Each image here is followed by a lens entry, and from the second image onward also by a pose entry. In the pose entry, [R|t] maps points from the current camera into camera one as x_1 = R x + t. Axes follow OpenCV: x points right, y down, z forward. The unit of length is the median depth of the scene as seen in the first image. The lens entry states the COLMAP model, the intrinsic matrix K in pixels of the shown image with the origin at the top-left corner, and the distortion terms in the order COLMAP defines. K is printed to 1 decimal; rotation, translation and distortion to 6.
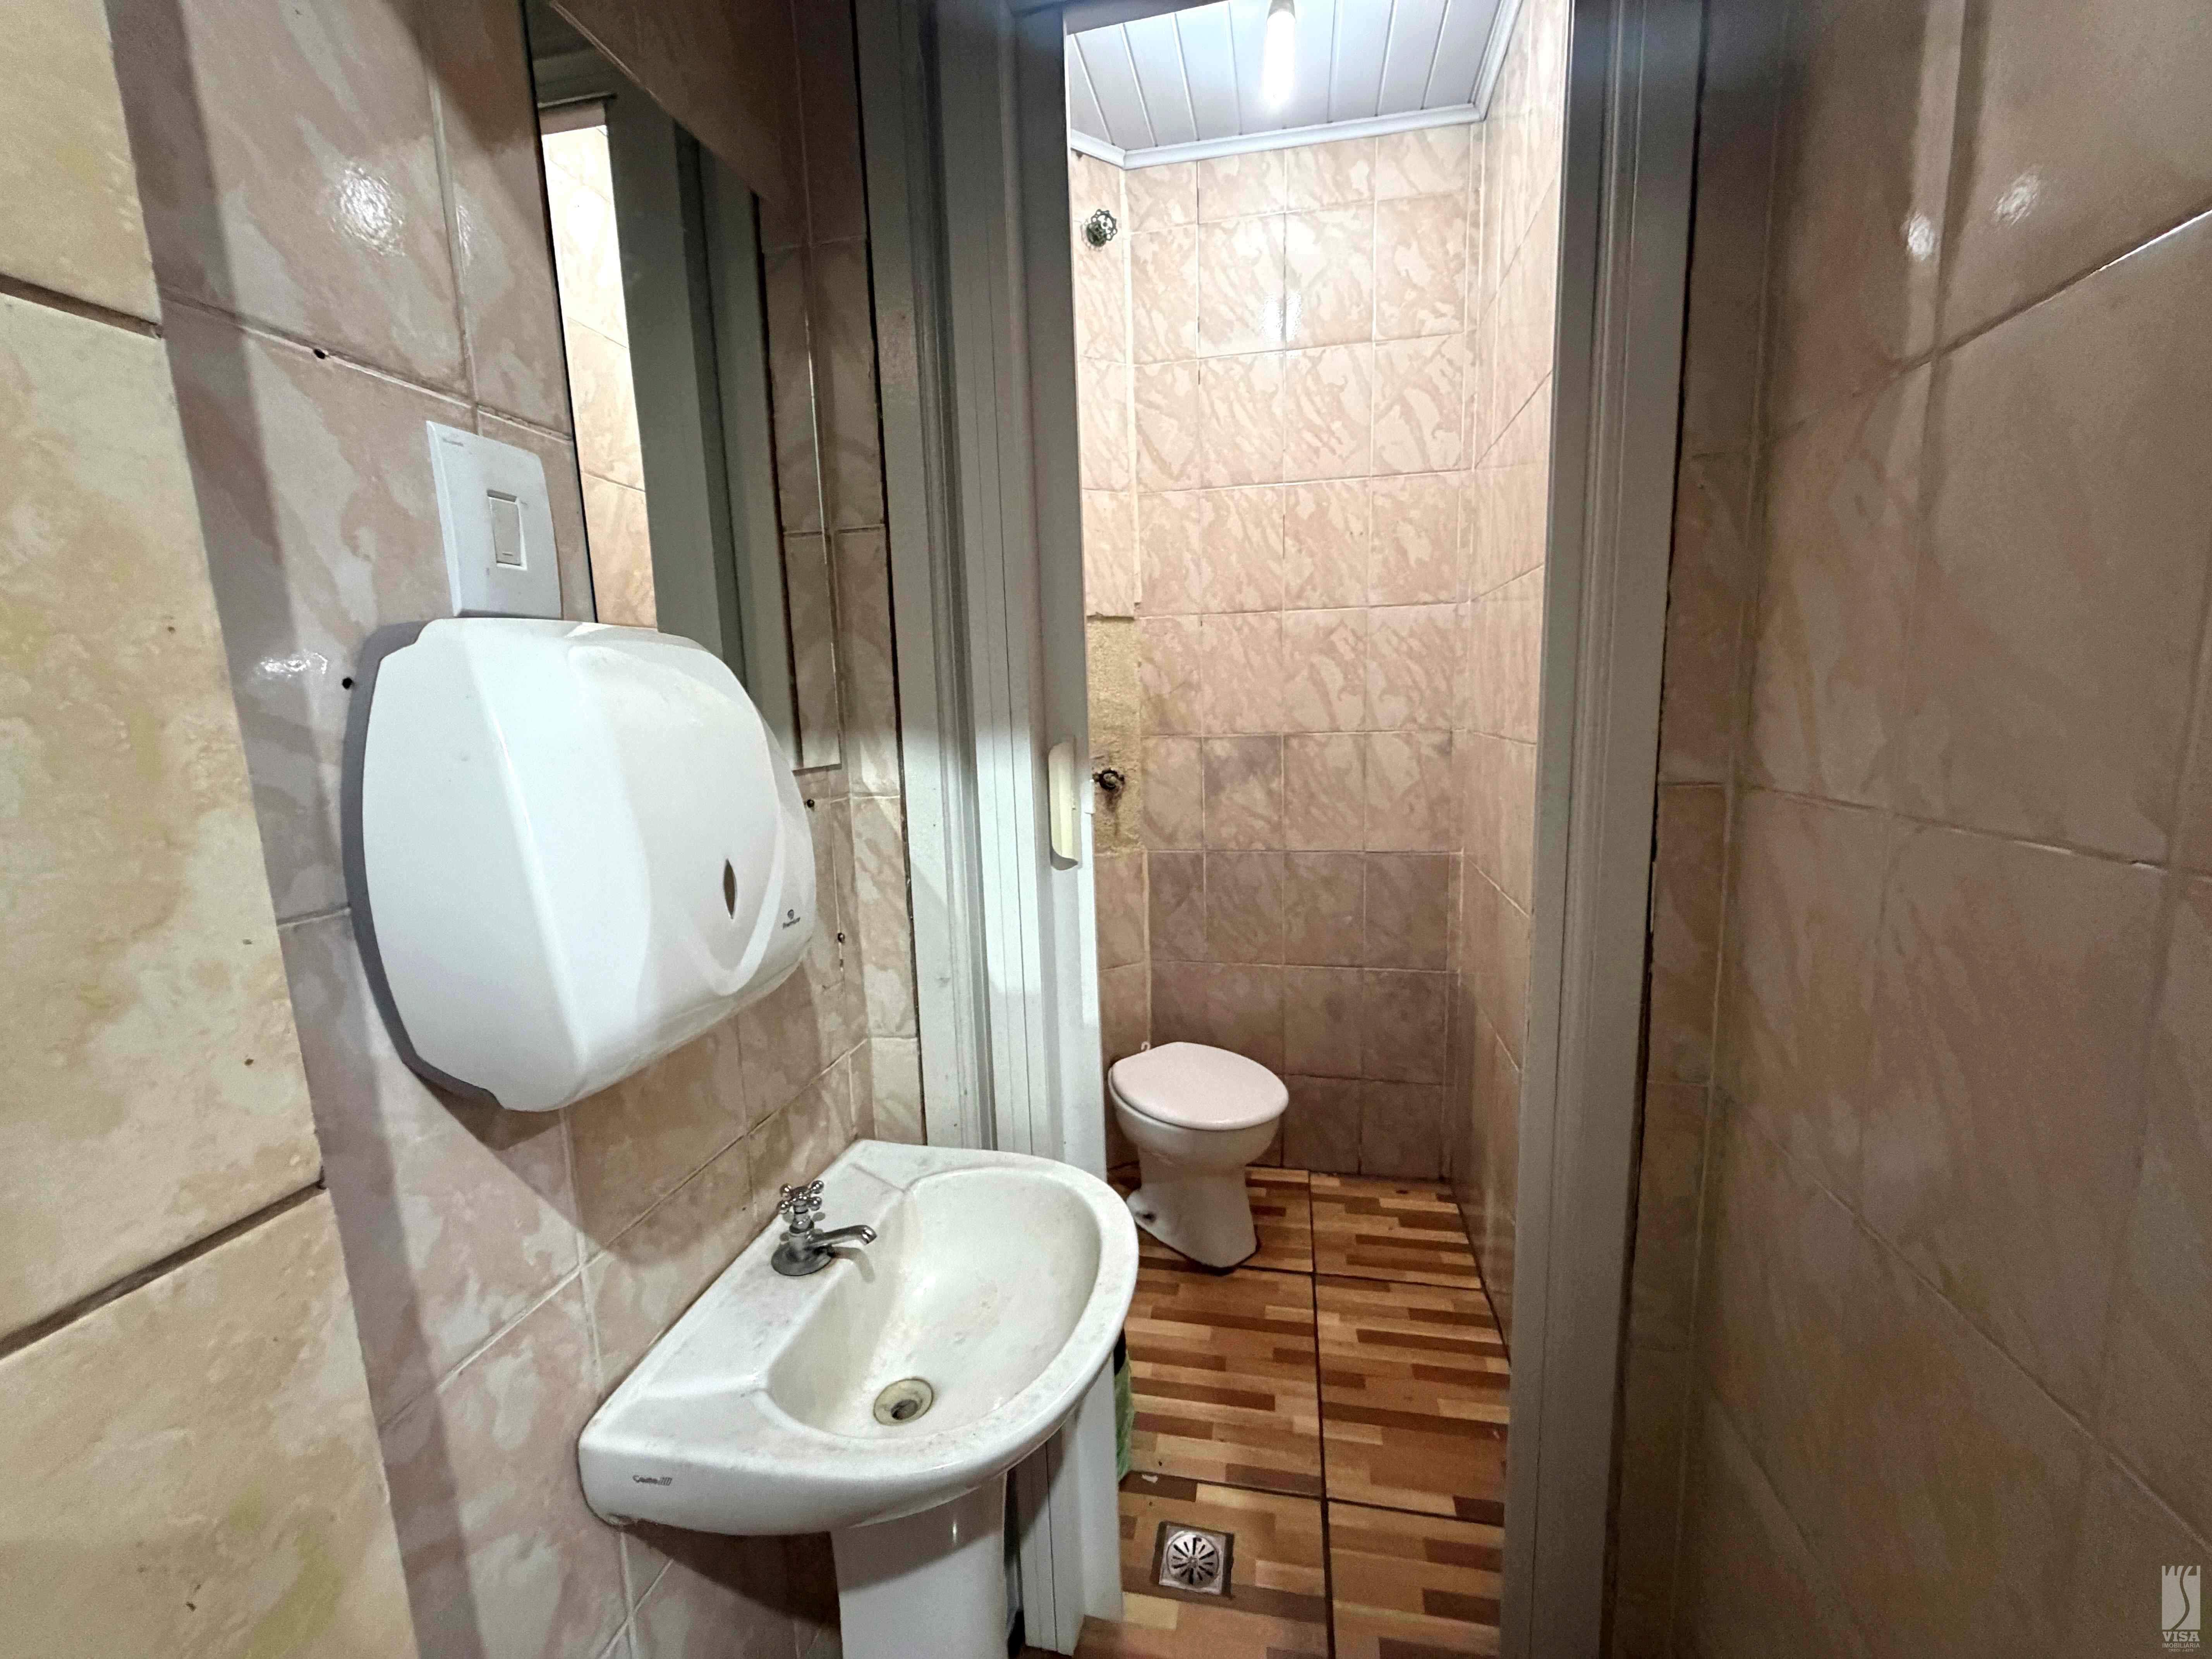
lens RADIAL K [[878.2, 0, 1108.5], [0, 878.2, 823.6], [0, 0, 1]] dist [-0.003826, 0.001426]
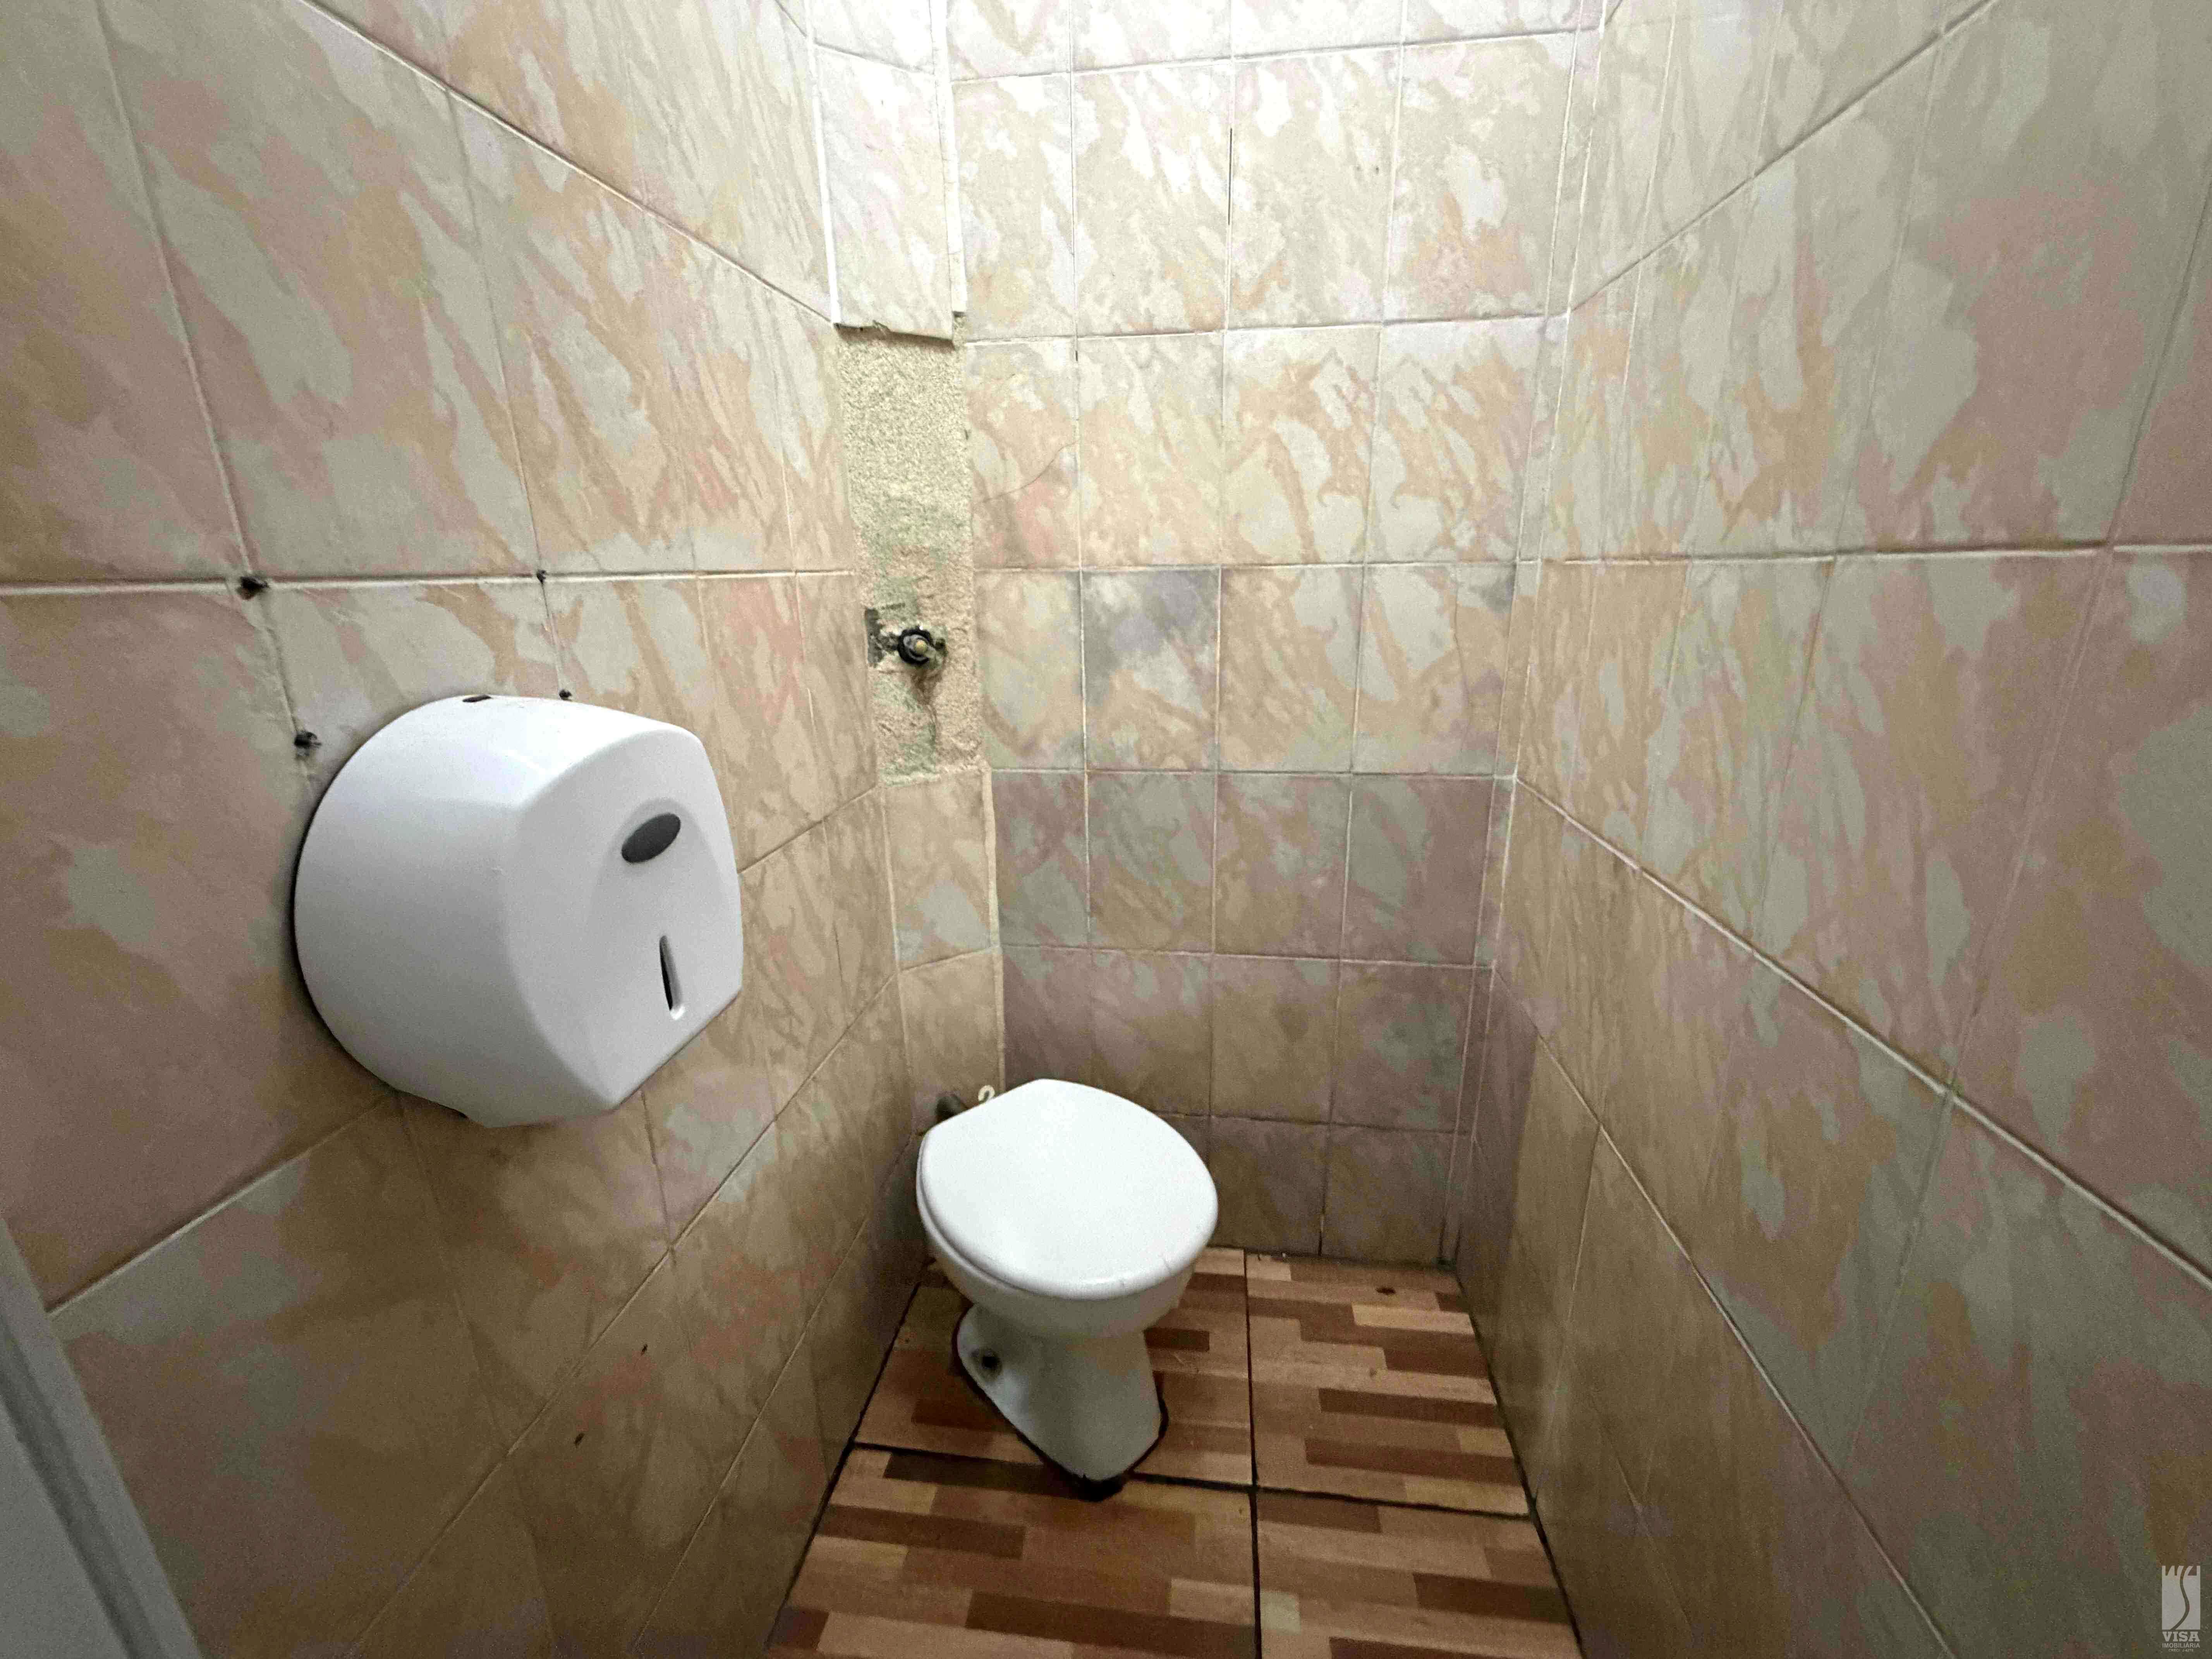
lens RADIAL K [[878.2, 0, 1108.5], [0, 878.2, 827.2], [0, 0, 1]] dist [-0.003826, 0.001426]
pose [[0.996927, -0.008373, 0.077887, 0.082239], [-0.002804, 0.989819, 0.142304, -0.016042], [-0.078286, -0.142085, 0.986754, 0.427223]]
